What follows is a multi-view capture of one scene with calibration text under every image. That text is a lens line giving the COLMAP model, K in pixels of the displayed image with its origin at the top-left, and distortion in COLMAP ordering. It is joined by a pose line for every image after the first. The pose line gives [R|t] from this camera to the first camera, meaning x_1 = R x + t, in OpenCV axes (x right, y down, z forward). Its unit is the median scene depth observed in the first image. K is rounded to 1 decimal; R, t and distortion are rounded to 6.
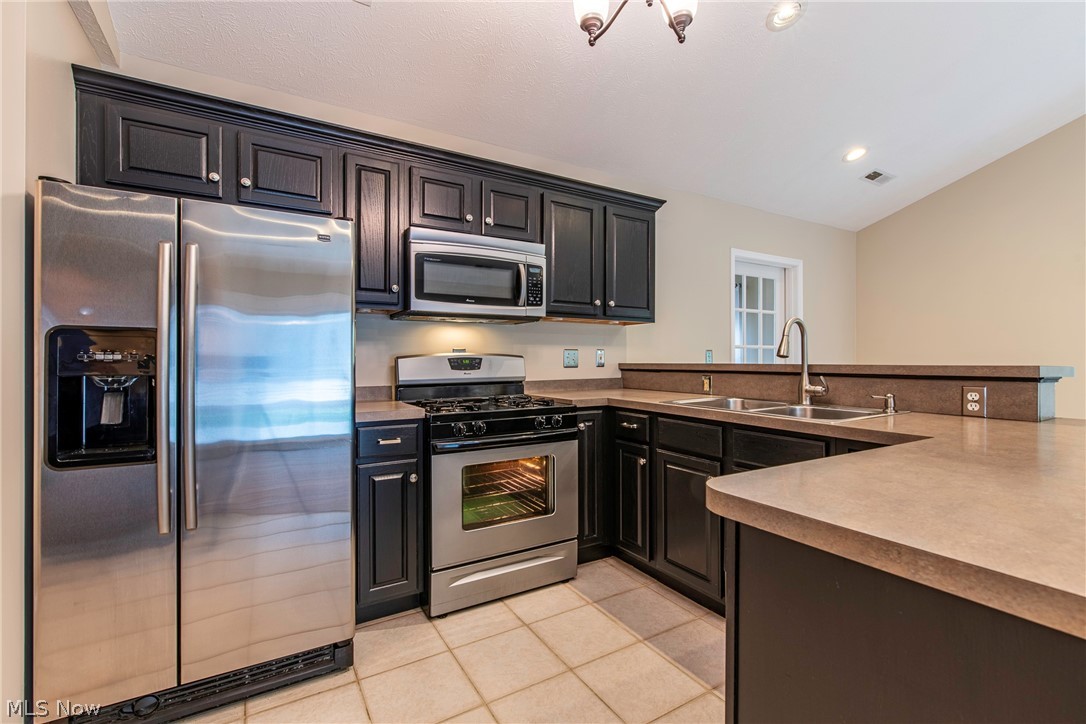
lens RADIAL K [[471.3, 0, 534.3], [0, 471.3, 361.1], [0, 0, 1]] dist [0.000844, -0.000573]
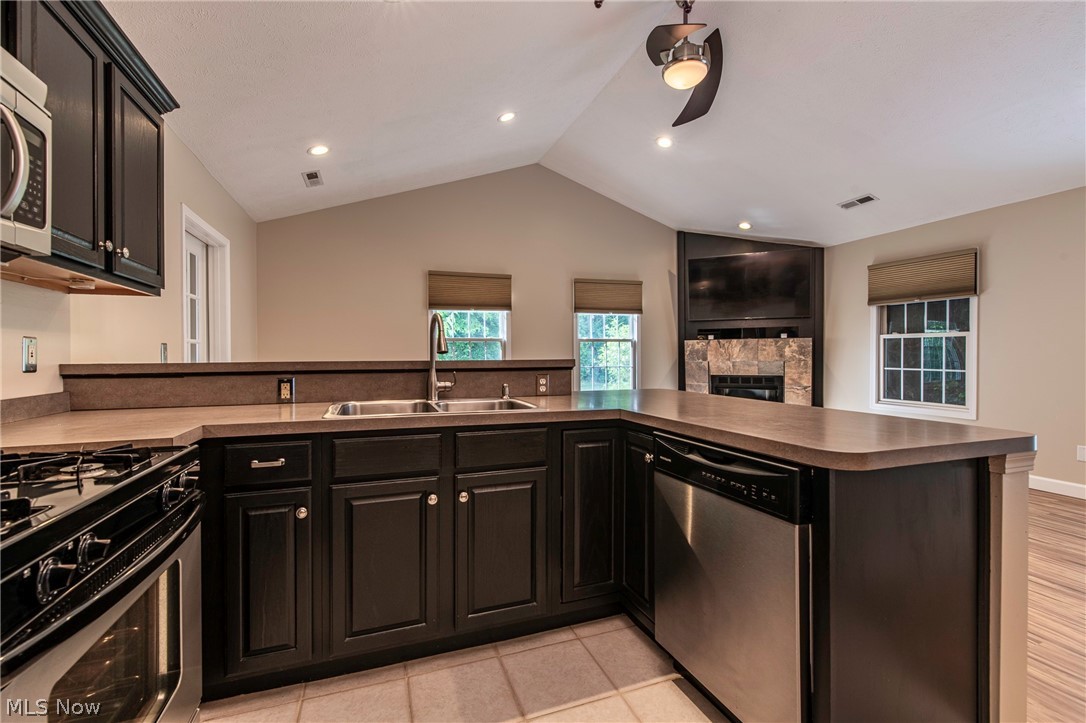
lens RADIAL K [[471.3, 0, 556.4], [0, 471.3, 357.3], [0, 0, 1]] dist [0.000844, -0.000573]
pose [[0.165712, -0.005028, 0.986161, -0.361011], [0.007174, 0.999967, 0.003893, -0.002240], [-0.986148, 0.006429, 0.165742, 0.552082]]
